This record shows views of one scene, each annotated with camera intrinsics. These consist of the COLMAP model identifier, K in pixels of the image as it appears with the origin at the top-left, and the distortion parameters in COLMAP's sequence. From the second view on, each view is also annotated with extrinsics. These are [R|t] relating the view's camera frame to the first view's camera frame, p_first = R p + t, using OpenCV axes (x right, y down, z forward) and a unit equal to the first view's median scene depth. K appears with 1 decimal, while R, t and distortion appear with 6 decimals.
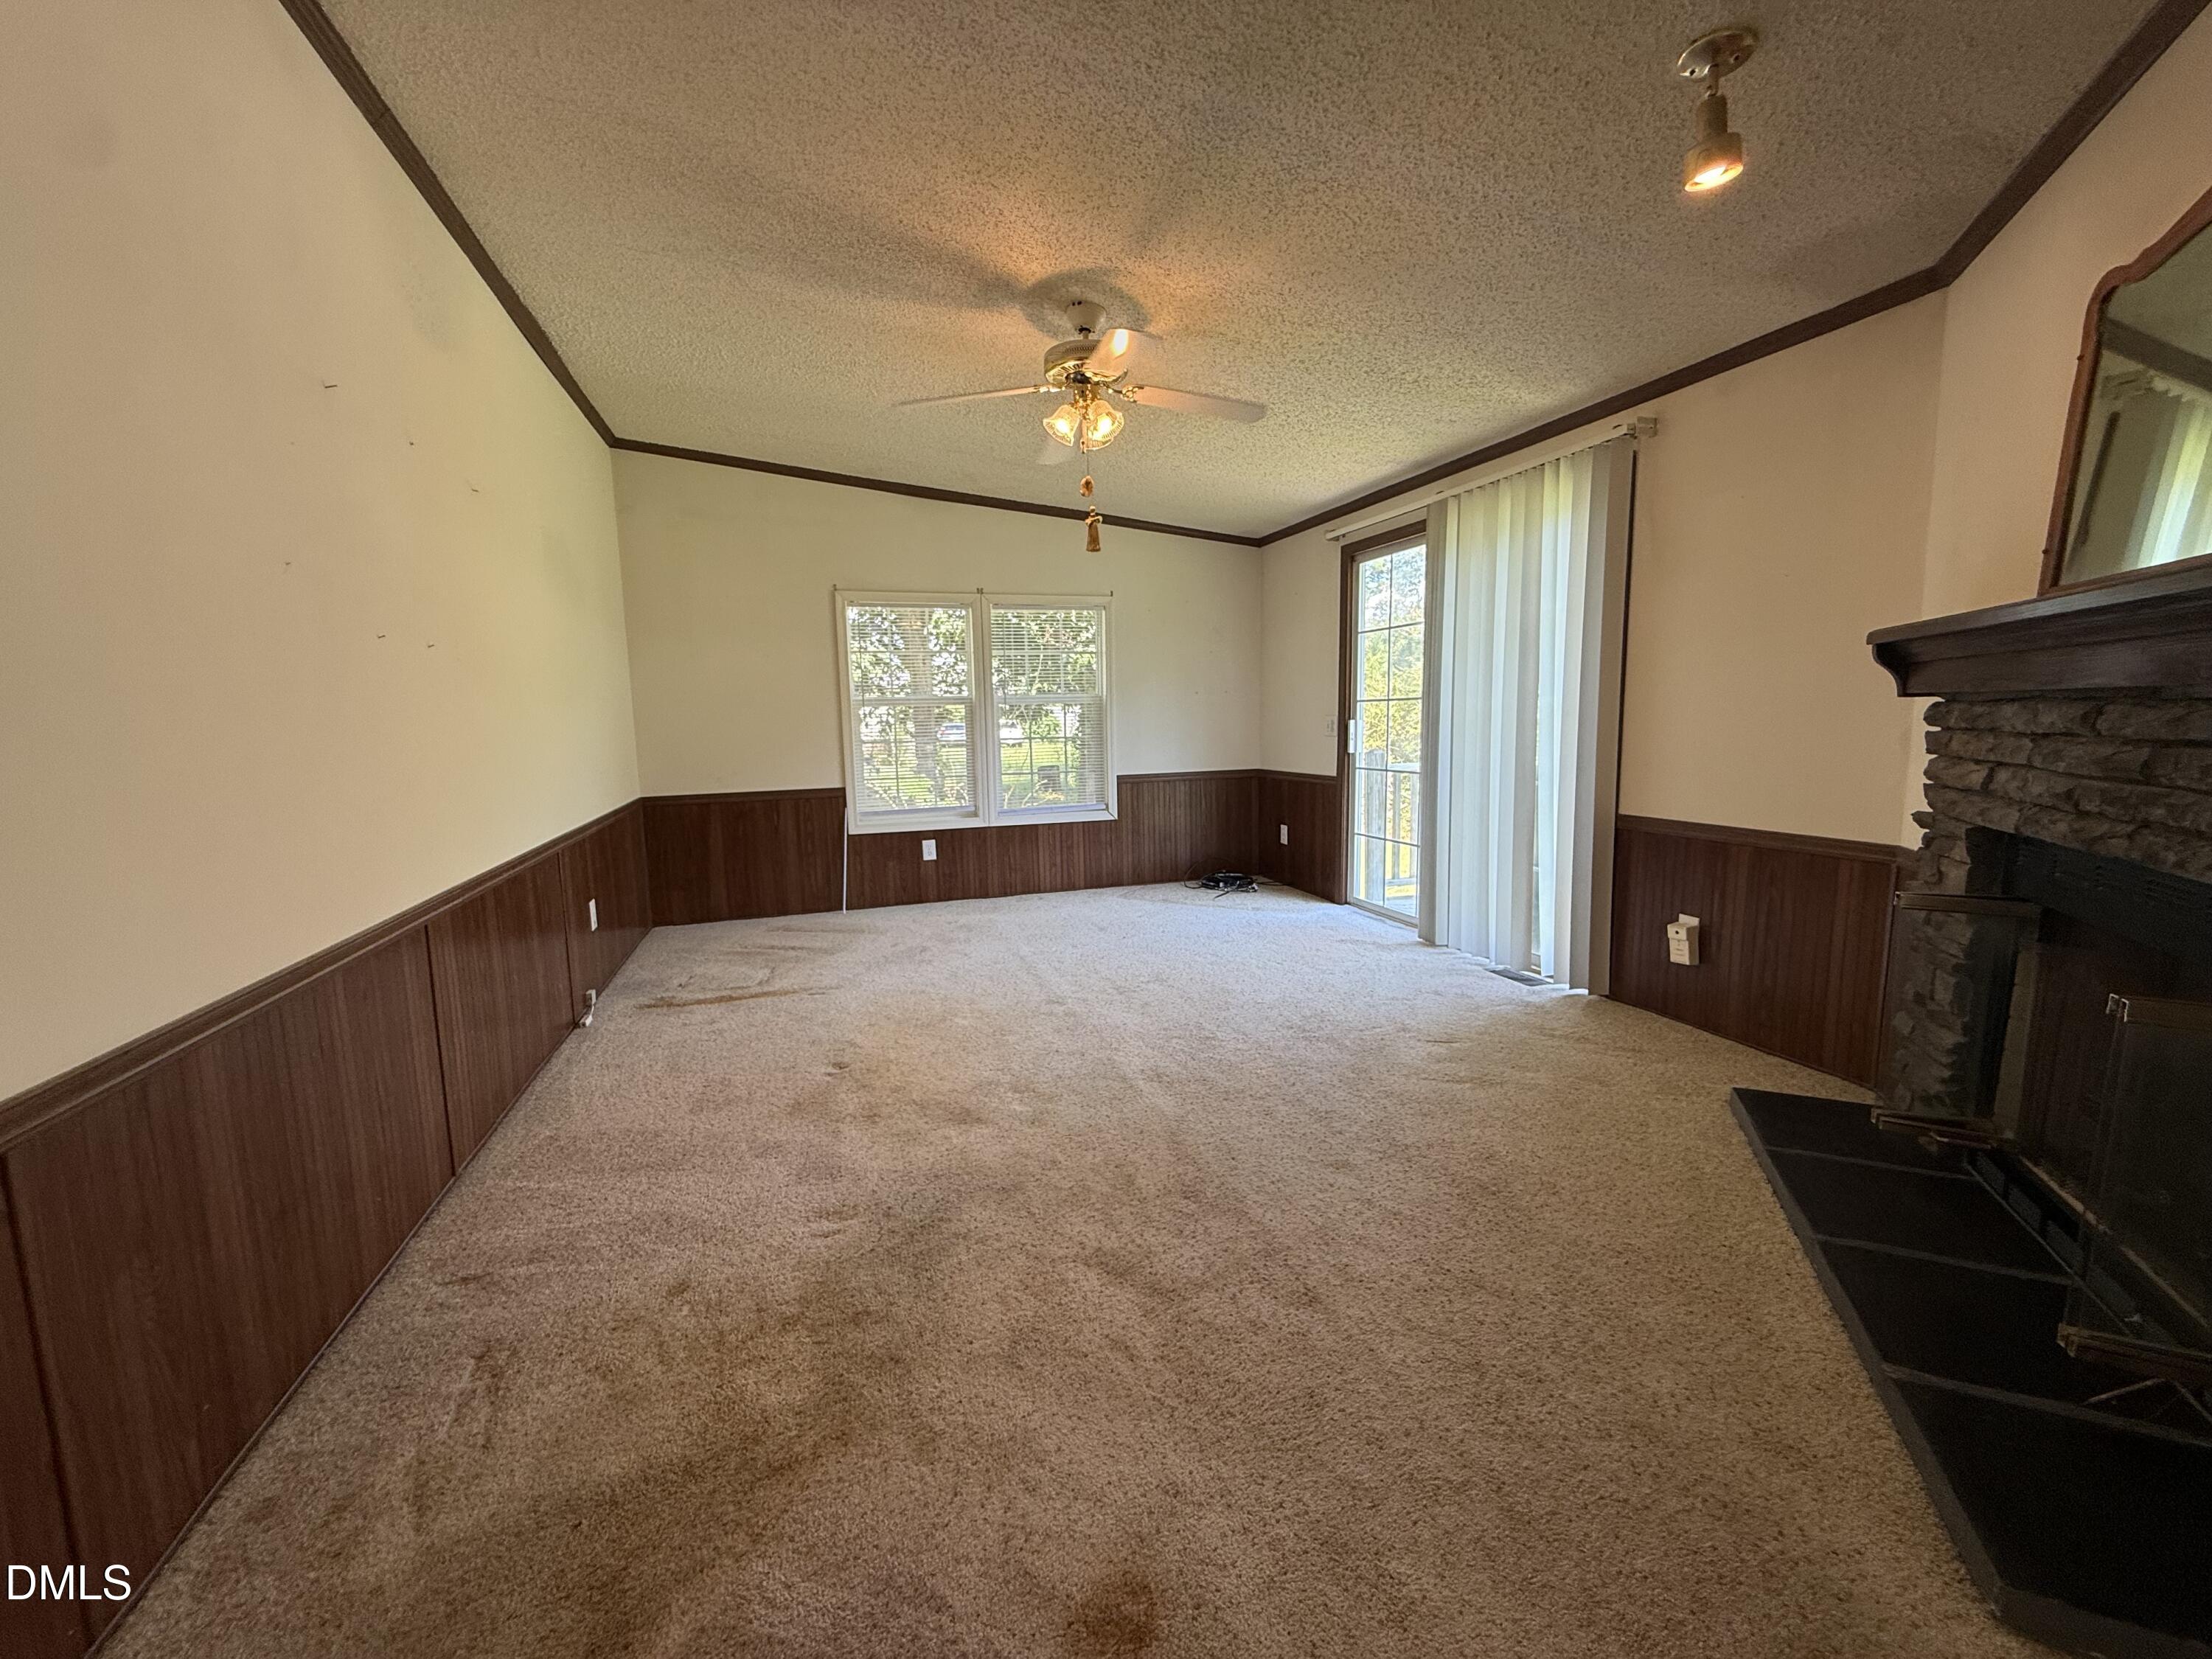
lens RADIAL K [[884.0, 0, 1102.1], [0, 884.0, 822.0], [0, 0, 1]] dist [-0.001606, 0.000540]
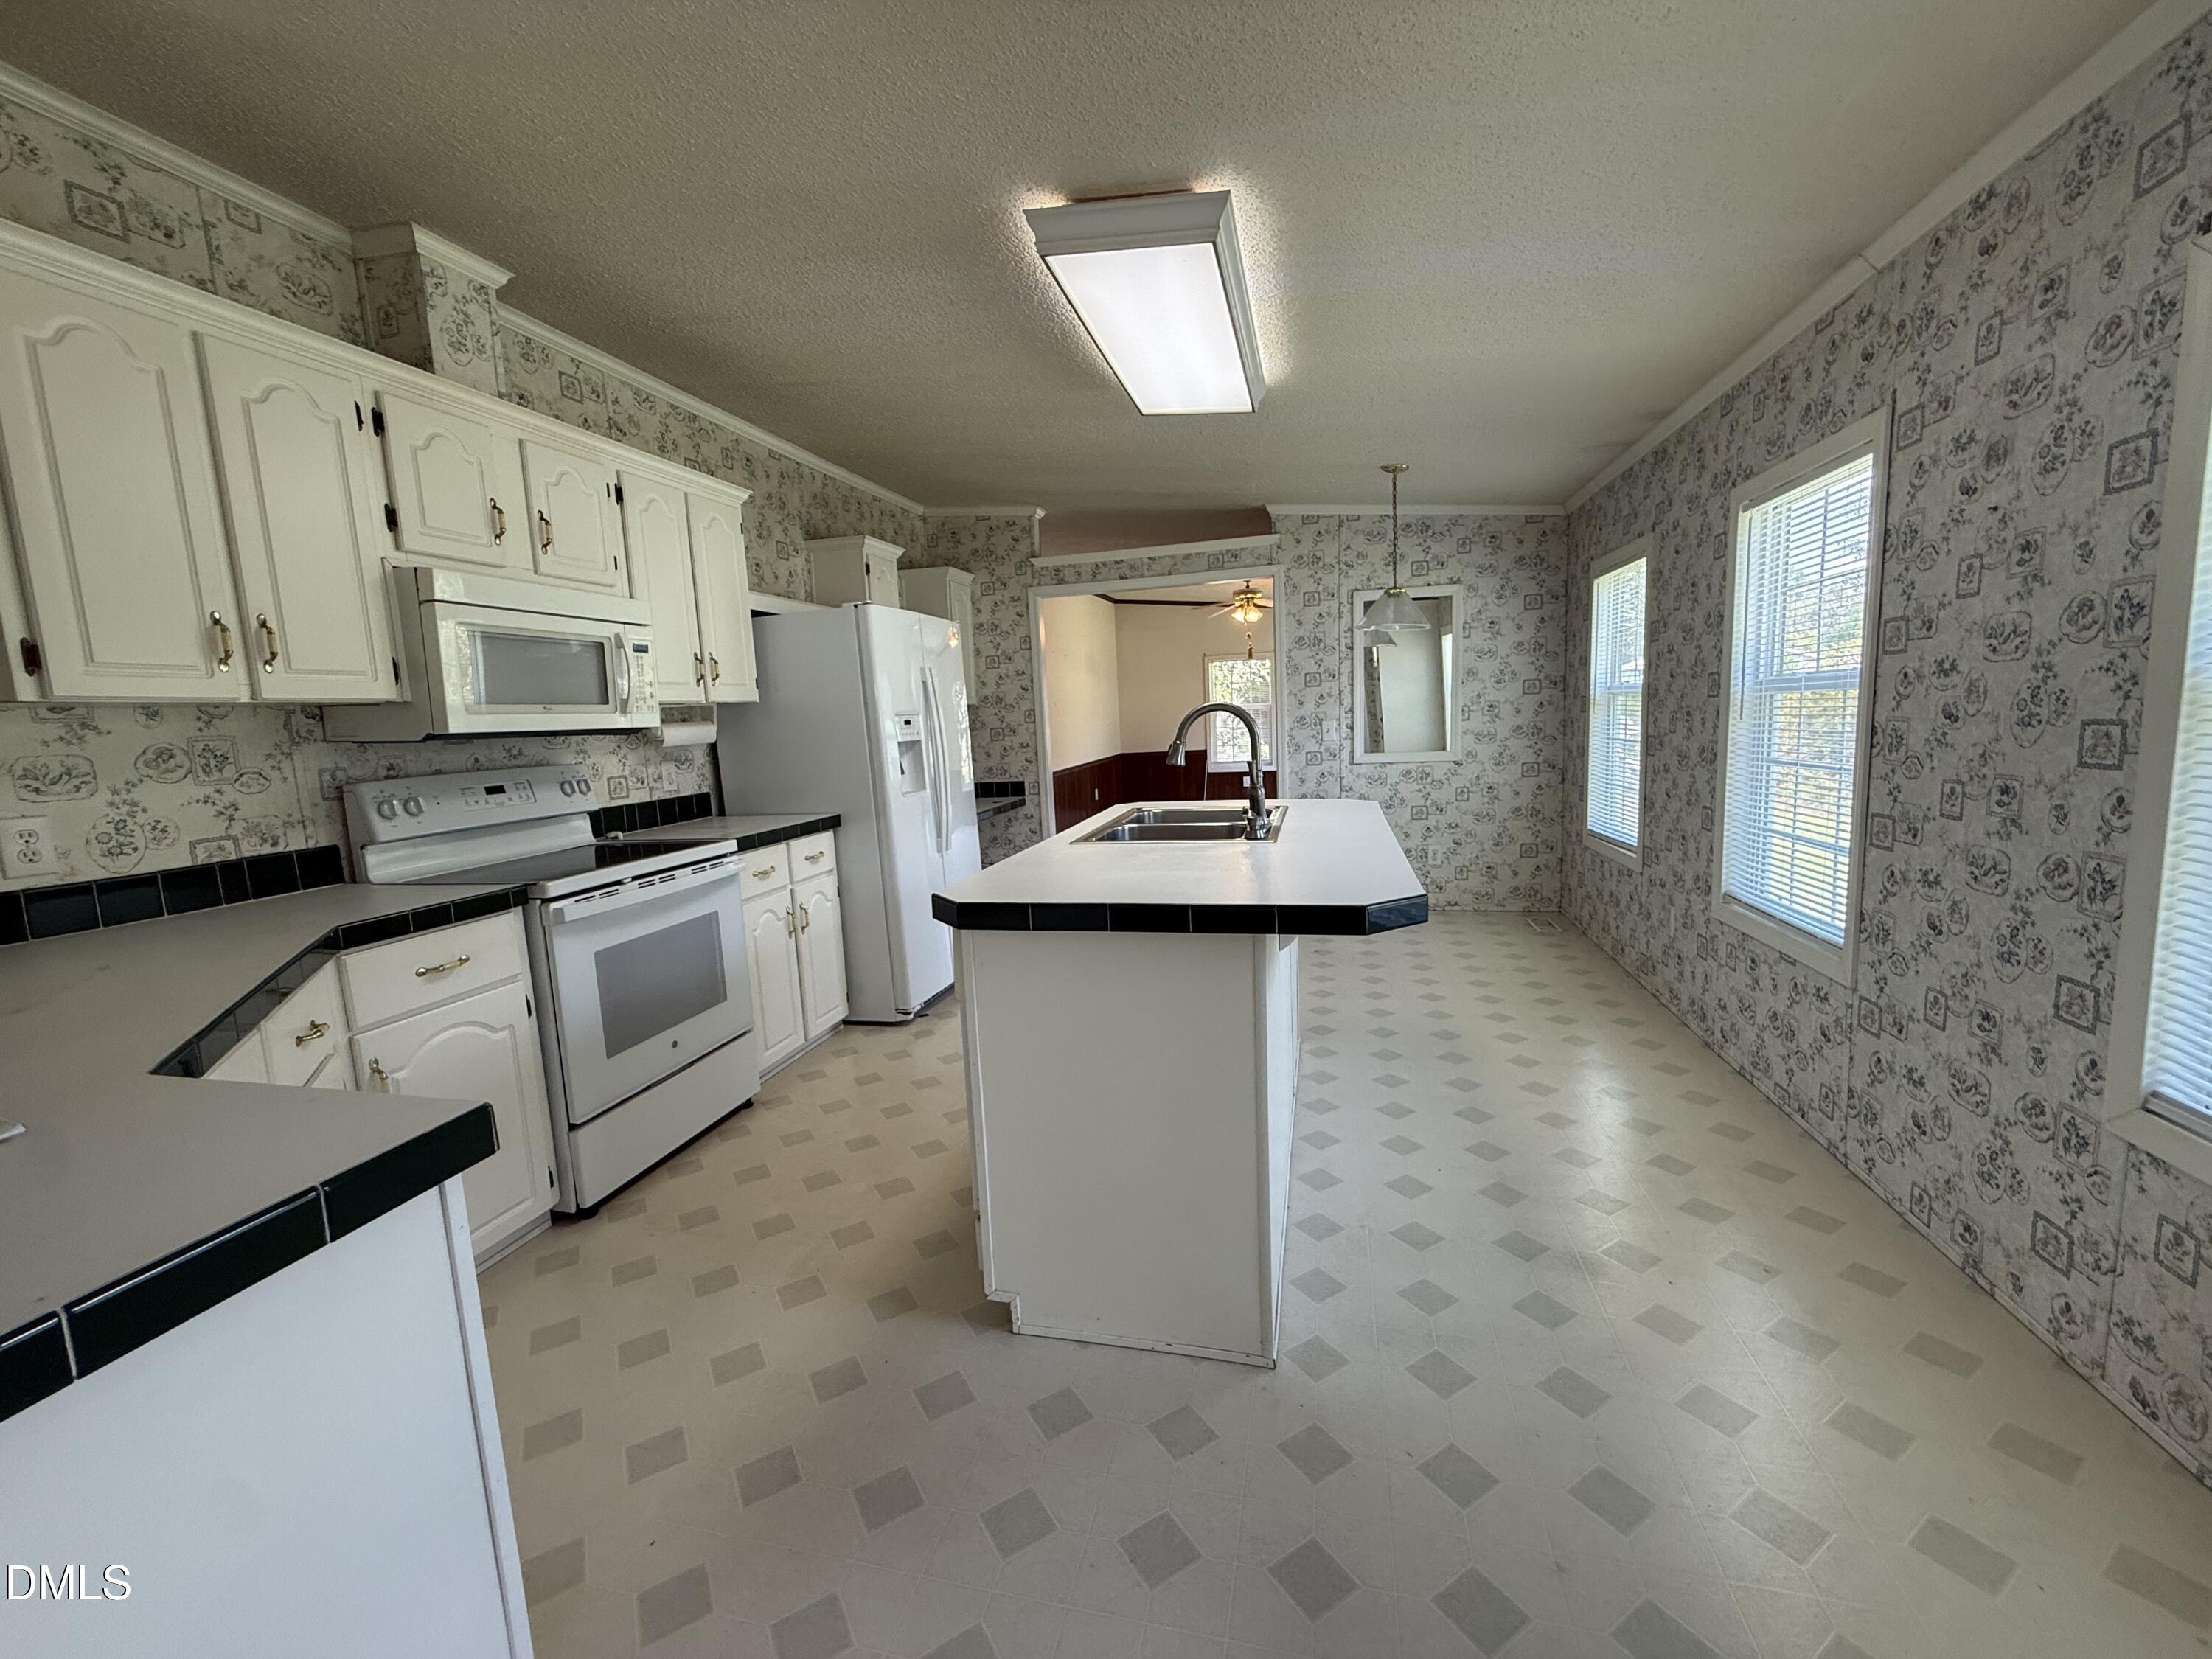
lens RADIAL K [[884.0, 0, 1100.0], [0, 884.0, 829.5], [0, 0, 1]] dist [-0.001606, 0.000540]
pose [[0.844458, 0.047060, -0.533551, 1.682795], [-0.031635, 0.998776, 0.038024, 0.208884], [0.534687, -0.015231, 0.844913, -2.462991]]
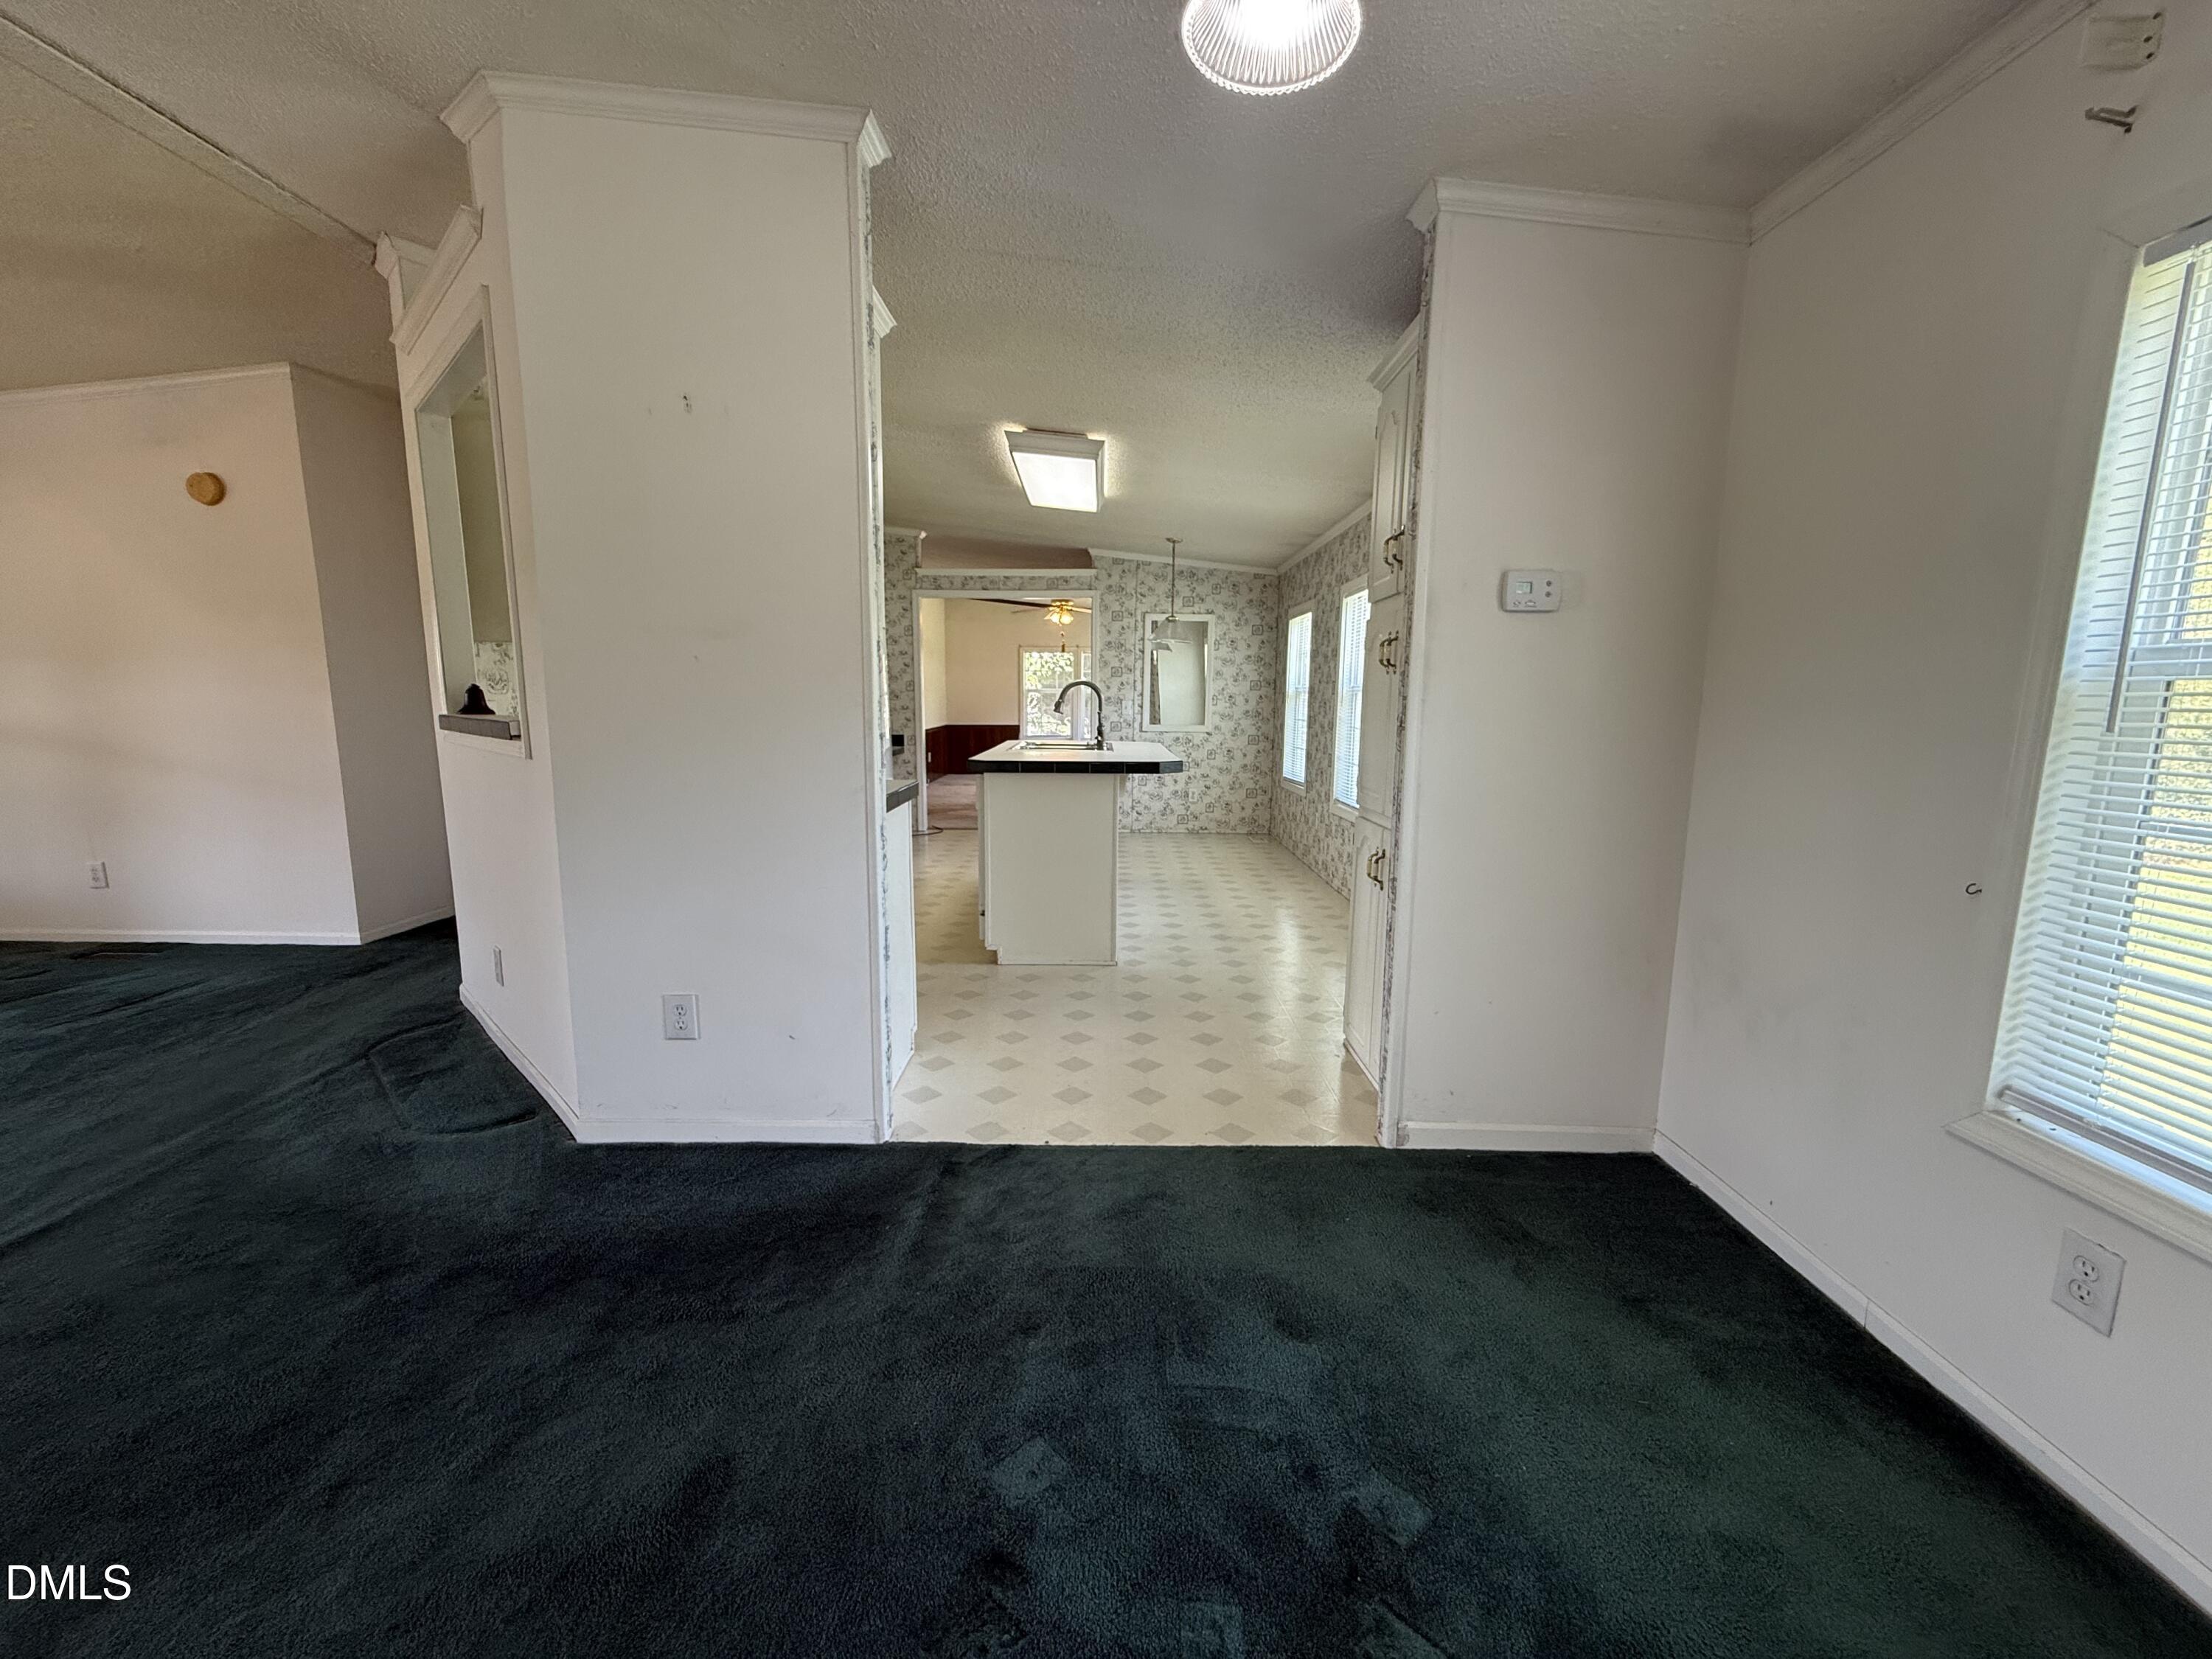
lens RADIAL K [[884.0, 0, 1097.6], [0, 884.0, 828.7], [0, 0, 1]] dist [-0.001606, 0.000540]
pose [[0.947439, 0.073316, -0.311422, 1.962749], [-0.063631, 0.997124, 0.041164, 0.373336], [0.313544, -0.019185, 0.949380, -3.598602]]
